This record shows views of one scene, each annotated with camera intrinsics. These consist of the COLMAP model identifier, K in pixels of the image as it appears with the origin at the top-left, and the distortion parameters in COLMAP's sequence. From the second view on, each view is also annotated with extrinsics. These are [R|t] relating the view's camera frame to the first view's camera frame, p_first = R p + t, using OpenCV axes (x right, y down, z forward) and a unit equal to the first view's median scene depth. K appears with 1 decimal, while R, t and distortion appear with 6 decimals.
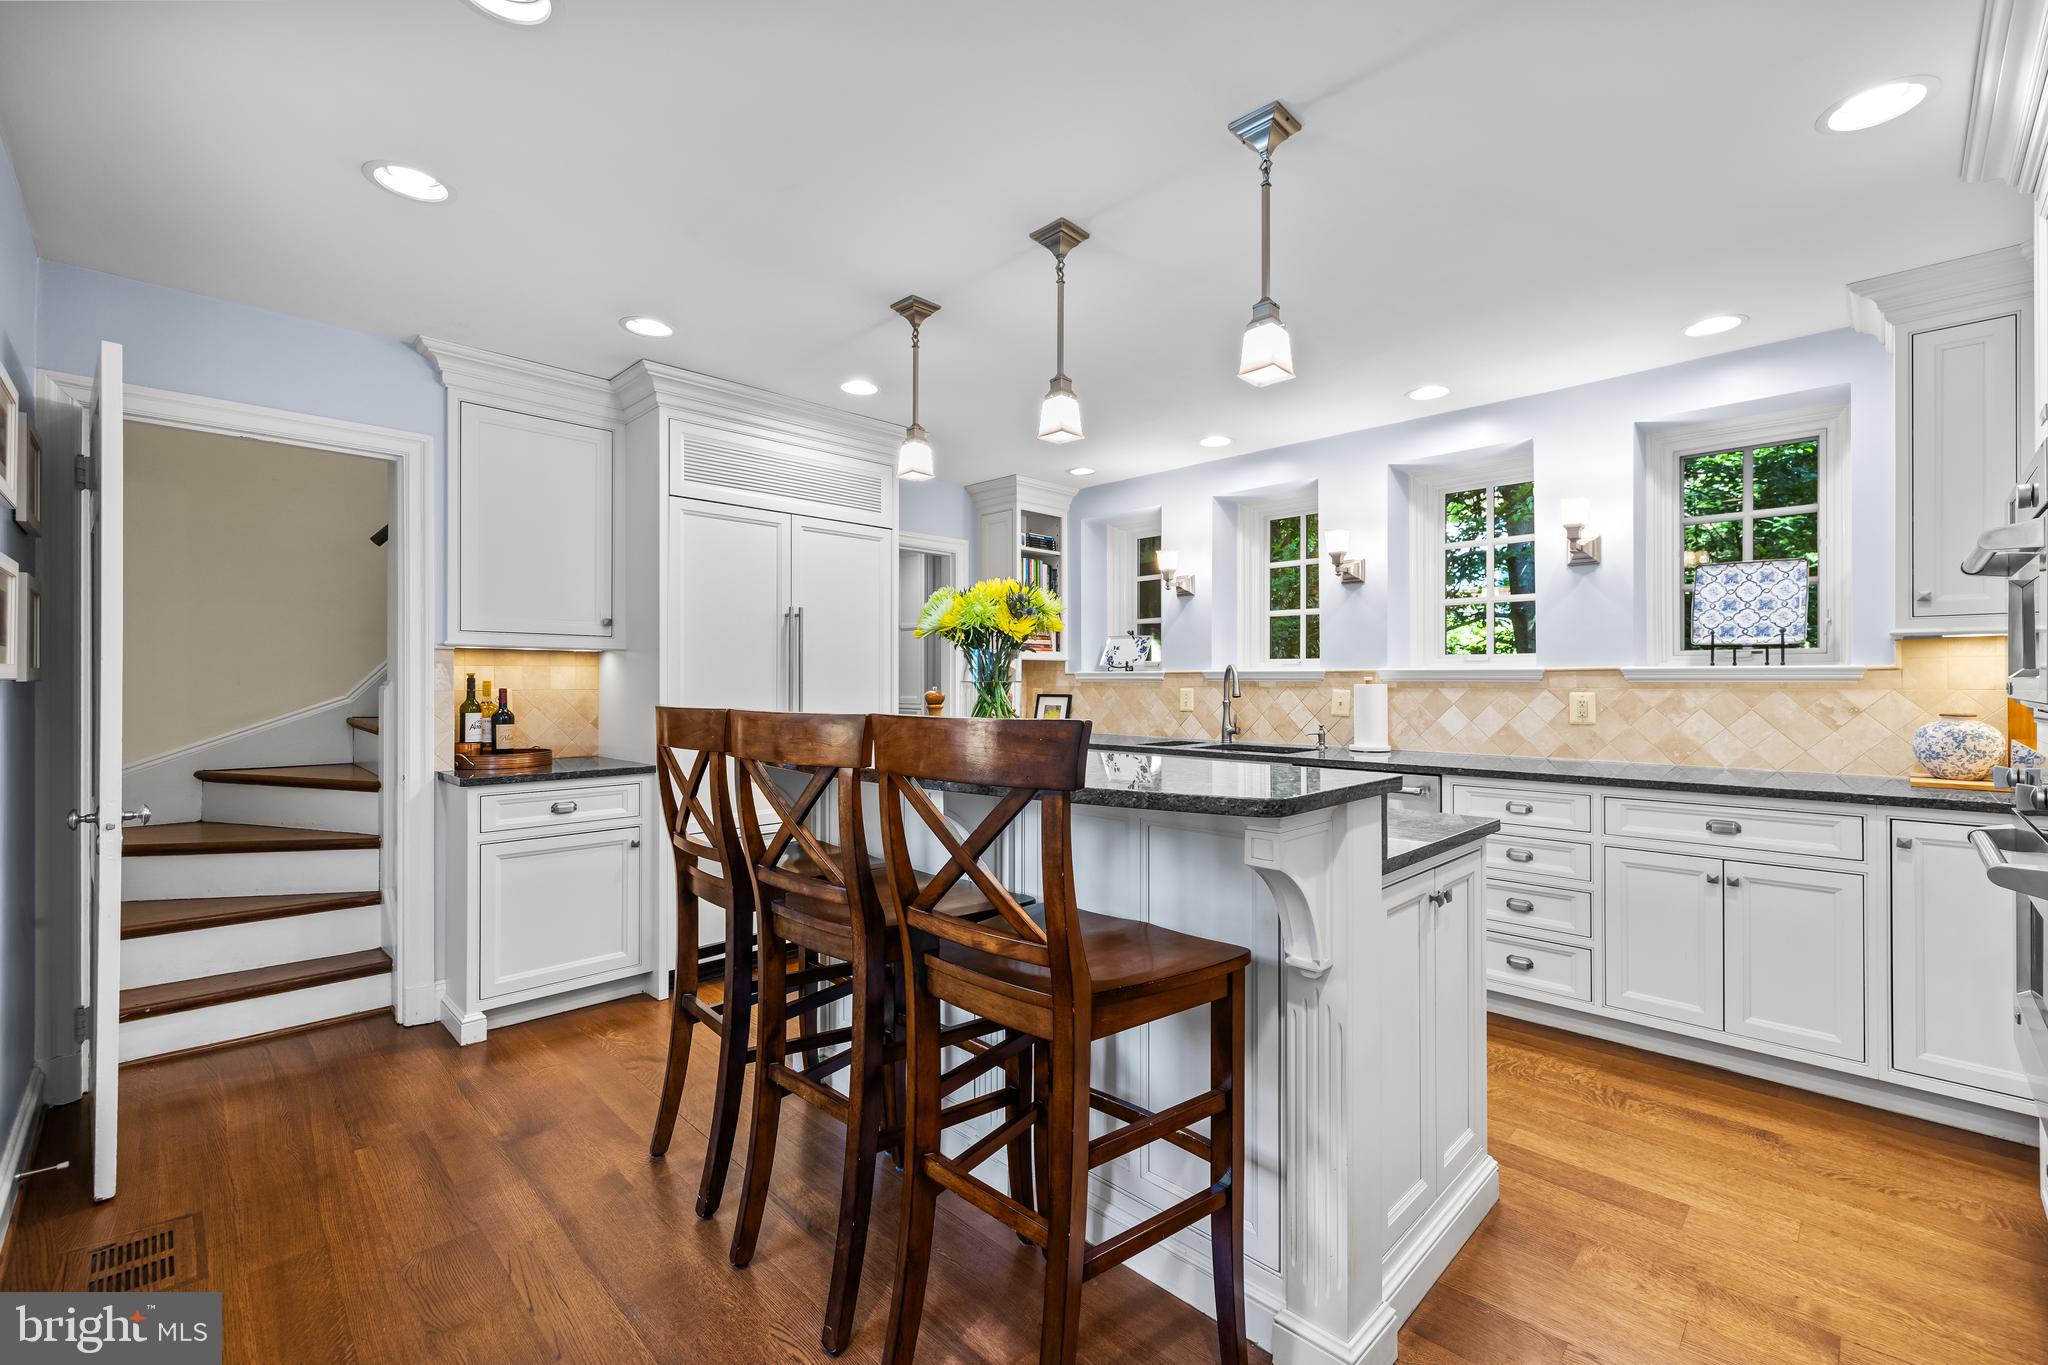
lens RADIAL K [[864.4, 0, 1031.3], [0, 864.4, 684.6], [0, 0, 1]] dist [-0.001873, 0.001140]
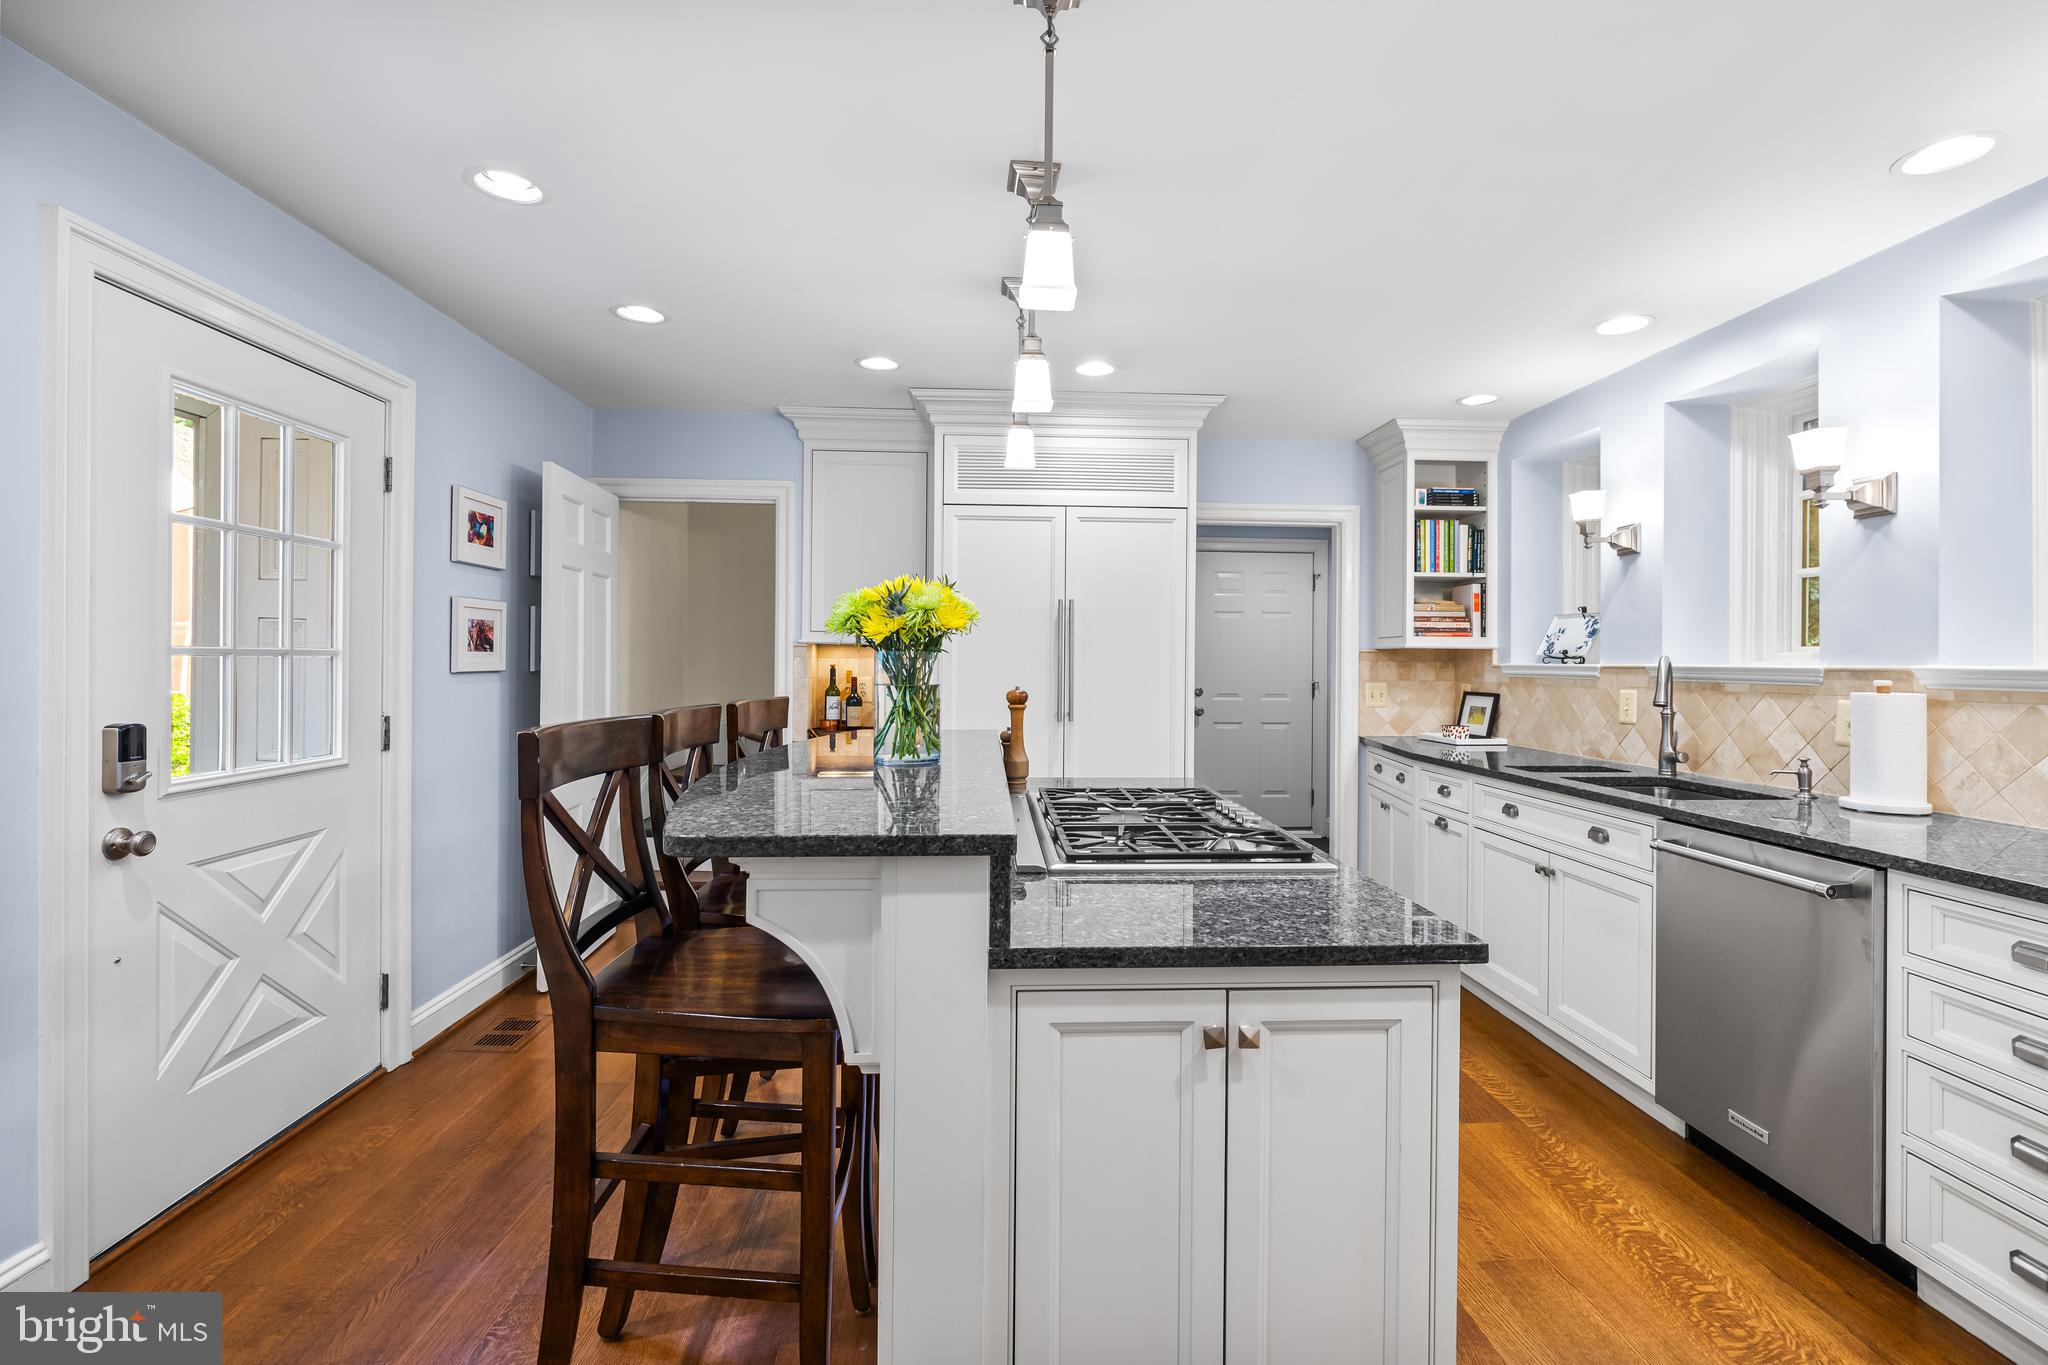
lens RADIAL K [[904.9, 0, 1018.5], [0, 904.9, 665.1], [0, 0, 1]] dist [-0.009629, 0.000263]
pose [[0.738337, 0.008120, -0.674384, 0.355758], [-0.009775, 0.999951, 0.001338, -0.013618], [0.674362, 0.005604, 0.738380, 0.174824]]
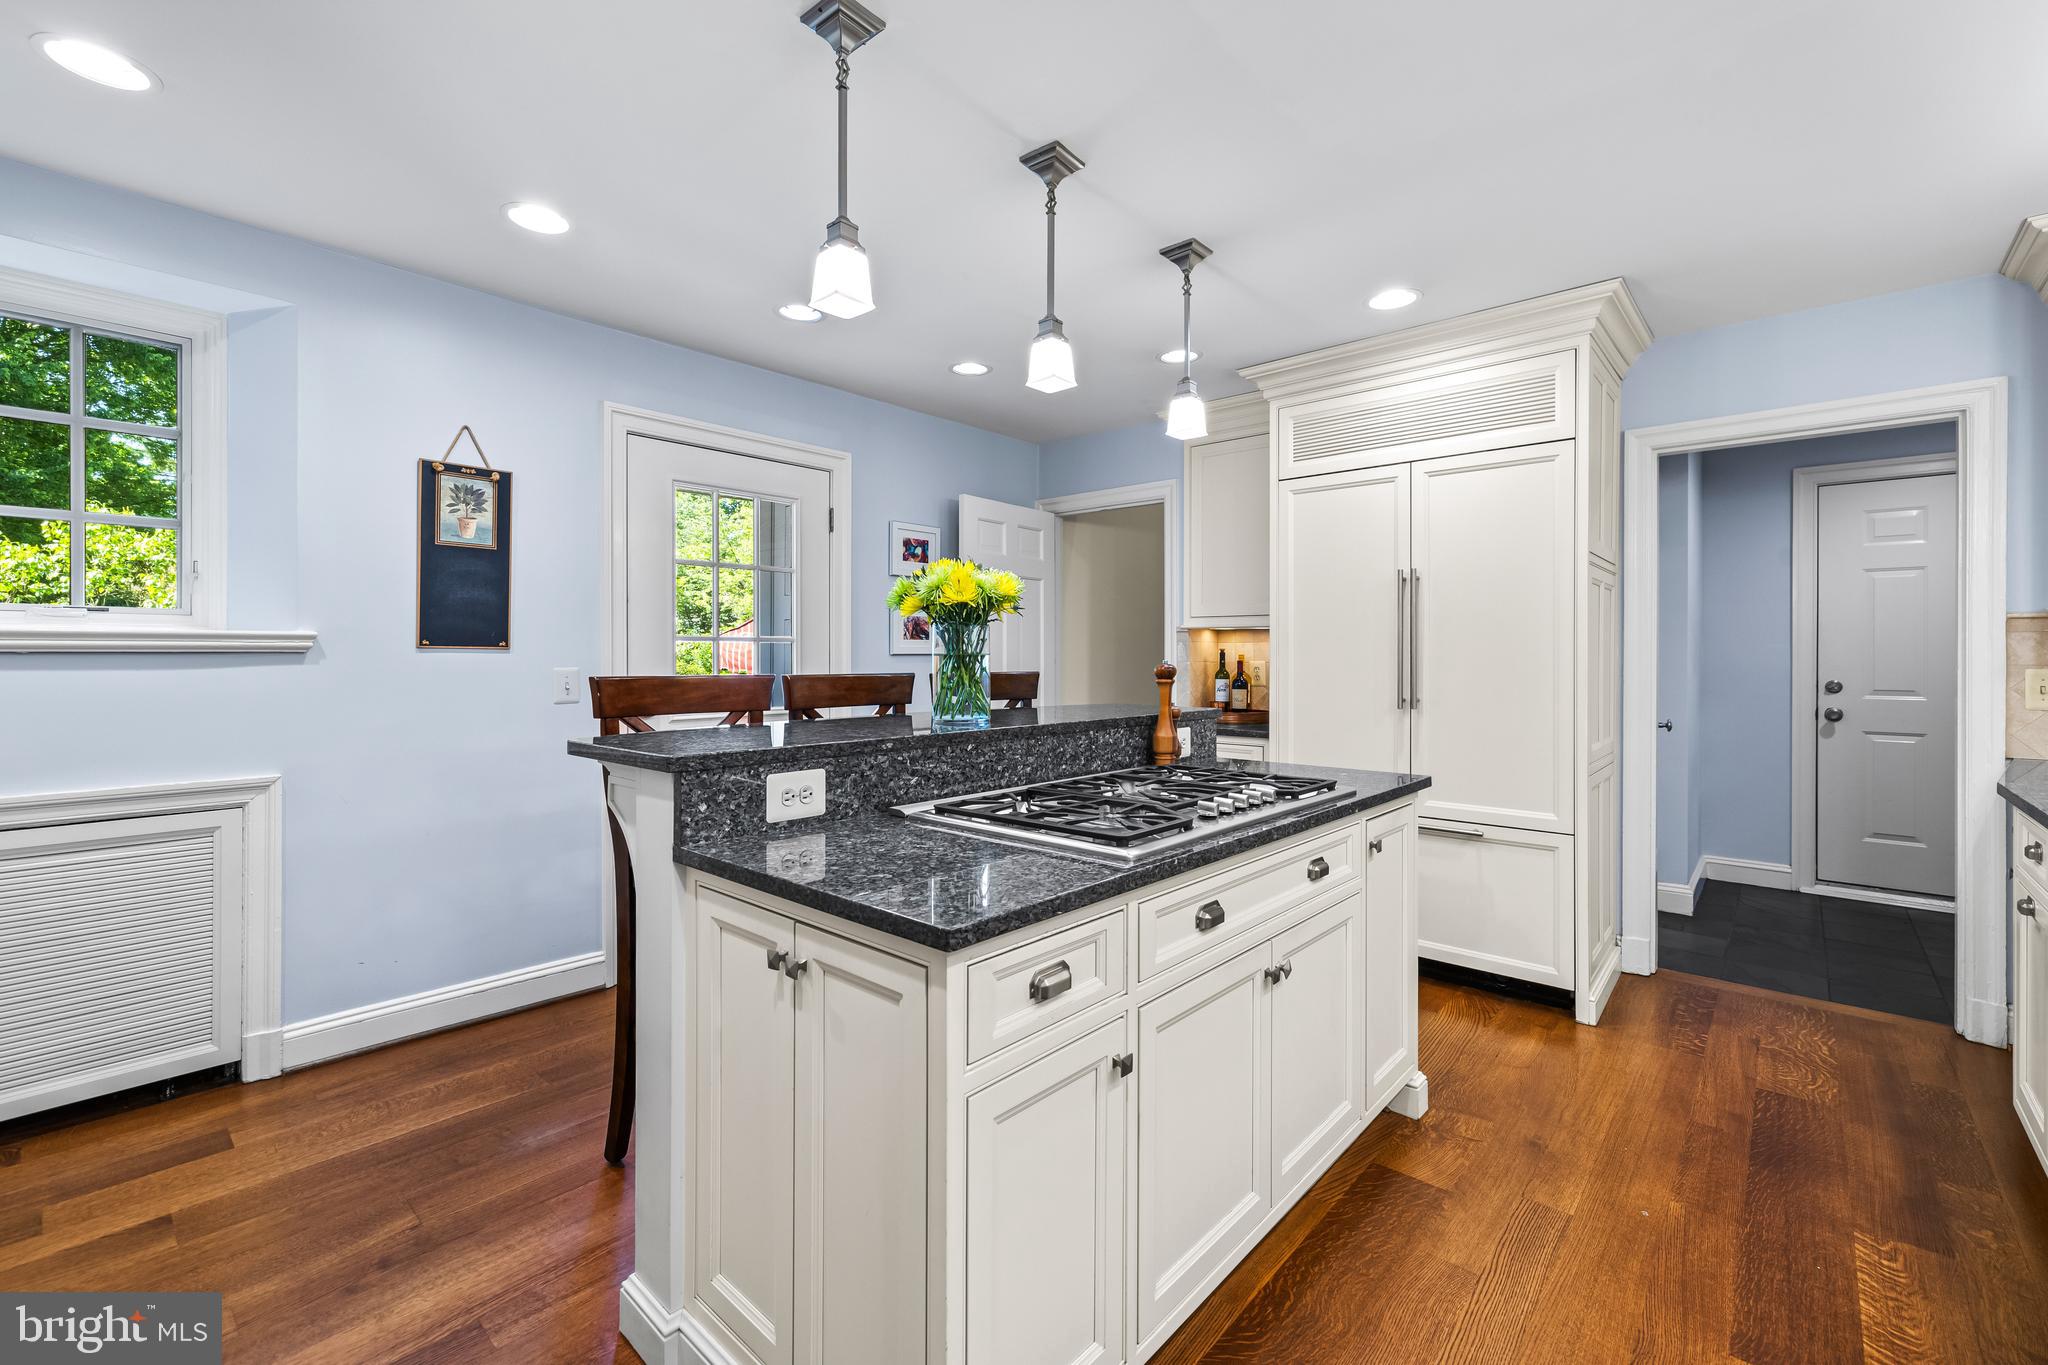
lens RADIAL K [[864.4, 0, 1024.6], [0, 864.4, 666.3], [0, 0, 1]] dist [-0.001873, 0.001140]
pose [[0.050396, 0.013370, -0.998640, 0.524109], [-0.004338, 0.999904, 0.013168, -0.001854], [0.998720, 0.003669, 0.050450, 0.520775]]
